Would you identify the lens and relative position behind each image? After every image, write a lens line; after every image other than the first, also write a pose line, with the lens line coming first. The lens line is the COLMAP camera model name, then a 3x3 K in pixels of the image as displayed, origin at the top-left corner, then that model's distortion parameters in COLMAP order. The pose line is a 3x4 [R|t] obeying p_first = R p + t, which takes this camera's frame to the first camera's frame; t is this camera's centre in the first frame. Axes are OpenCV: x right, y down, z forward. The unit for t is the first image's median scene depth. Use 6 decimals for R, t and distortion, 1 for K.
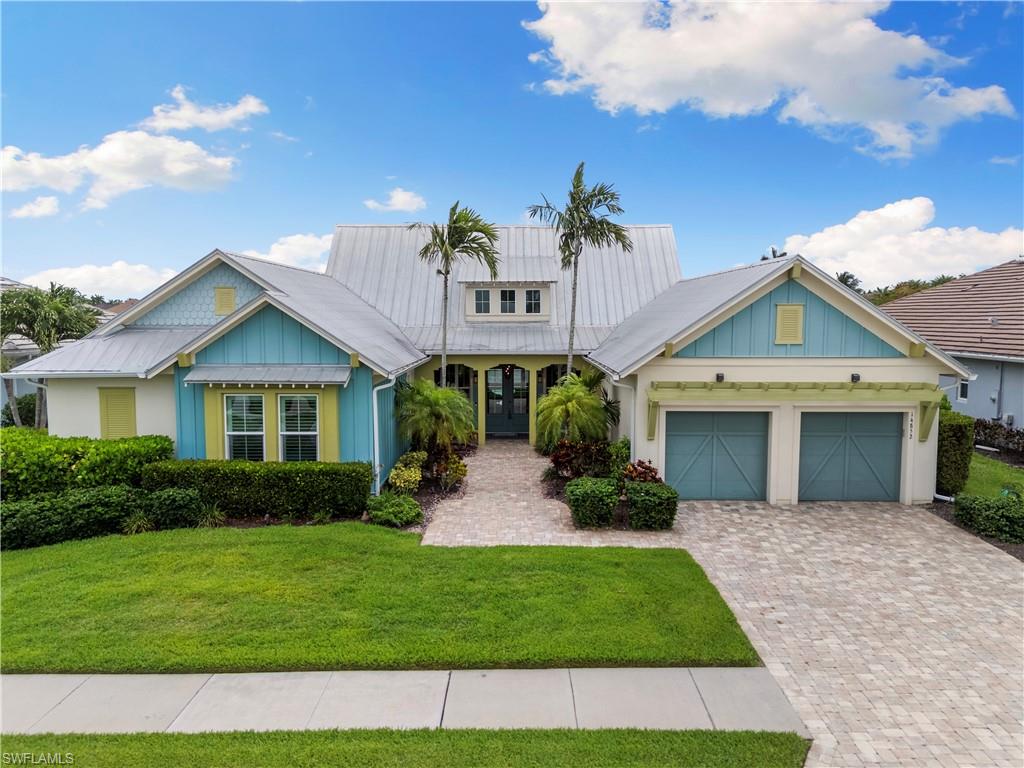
lens RADIAL K [[763.6, 0, 508.4], [0, 763.6, 385.7], [0, 0, 1]] dist [0.035477, -0.037539]
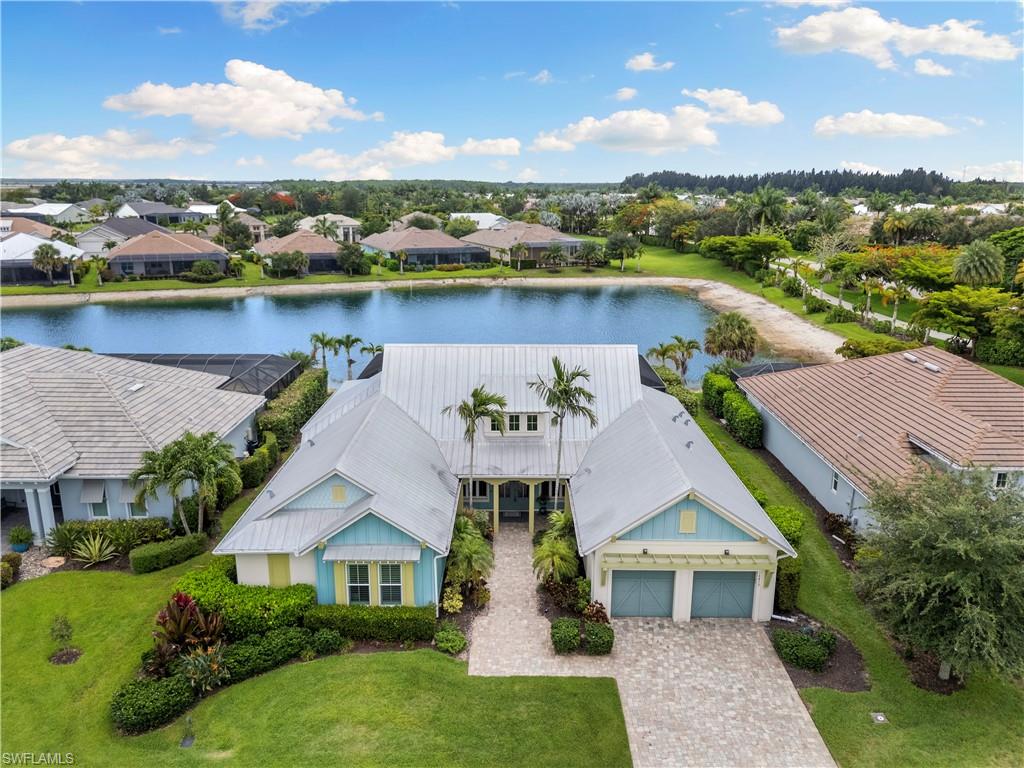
lens RADIAL K [[763.6, 0, 509.0], [0, 763.6, 387.3], [0, 0, 1]] dist [0.035477, -0.037539]
pose [[0.999995, -0.003009, -0.001229, -0.013414], [0.003175, 0.985211, 0.171315, -0.683884], [0.000695, -0.171318, 0.985215, -0.598060]]
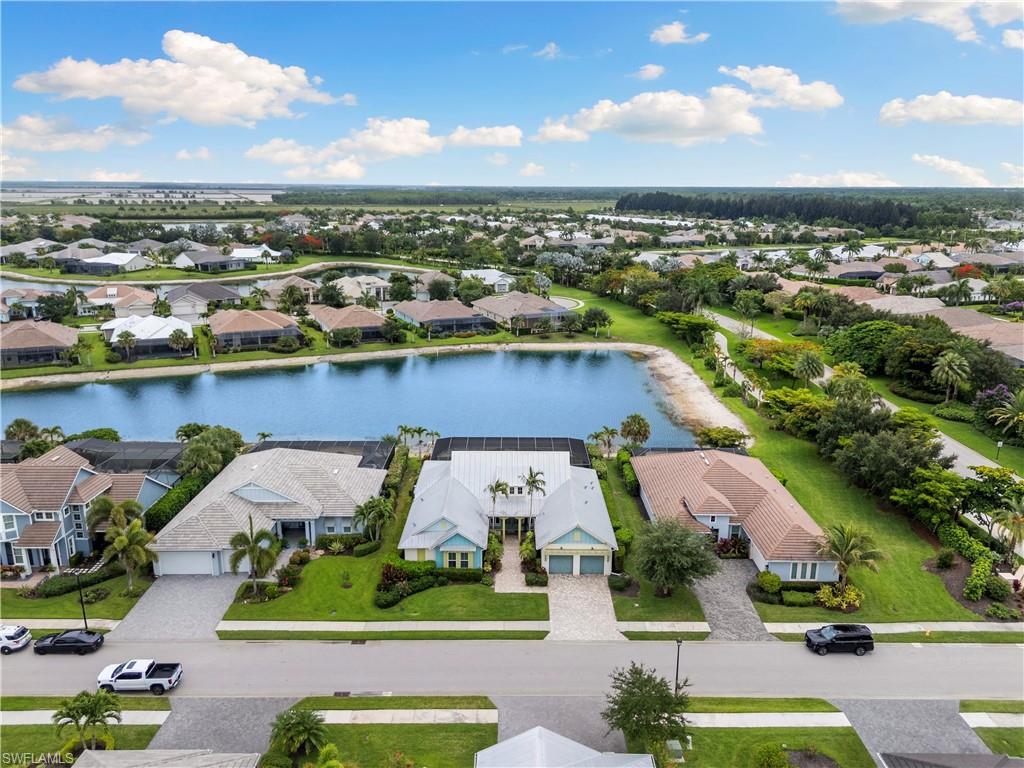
lens RADIAL K [[763.6, 0, 516.9], [0, 763.6, 377.0], [0, 0, 1]] dist [0.035477, -0.037539]
pose [[0.999964, 0.000446, 0.008435, -0.012444], [-0.001759, 0.987690, 0.156411, -1.745129], [-0.008262, -0.156421, 0.987656, -3.312901]]
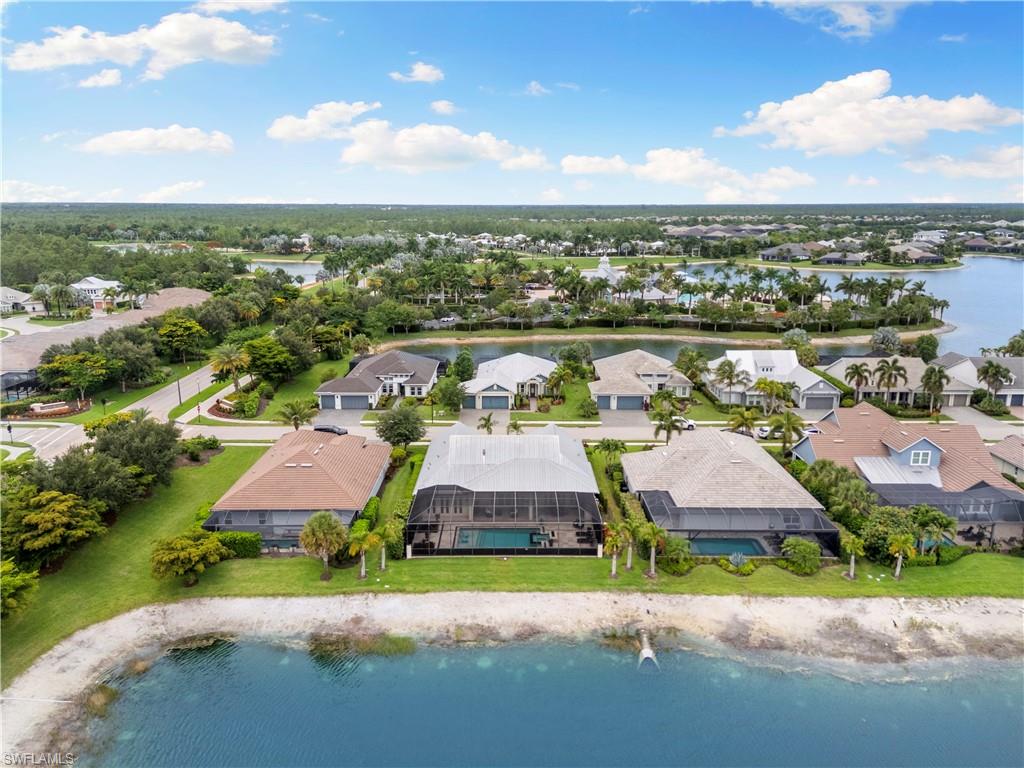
lens RADIAL K [[763.6, 0, 512.9], [0, 763.6, 382.2], [0, 0, 1]] dist [0.035477, -0.037539]
pose [[0.999982, -0.000352, -0.005970, 0.001332], [0.001672, 0.974916, 0.222567, -0.048734], [0.005742, -0.222573, 0.974899, -0.215935]]
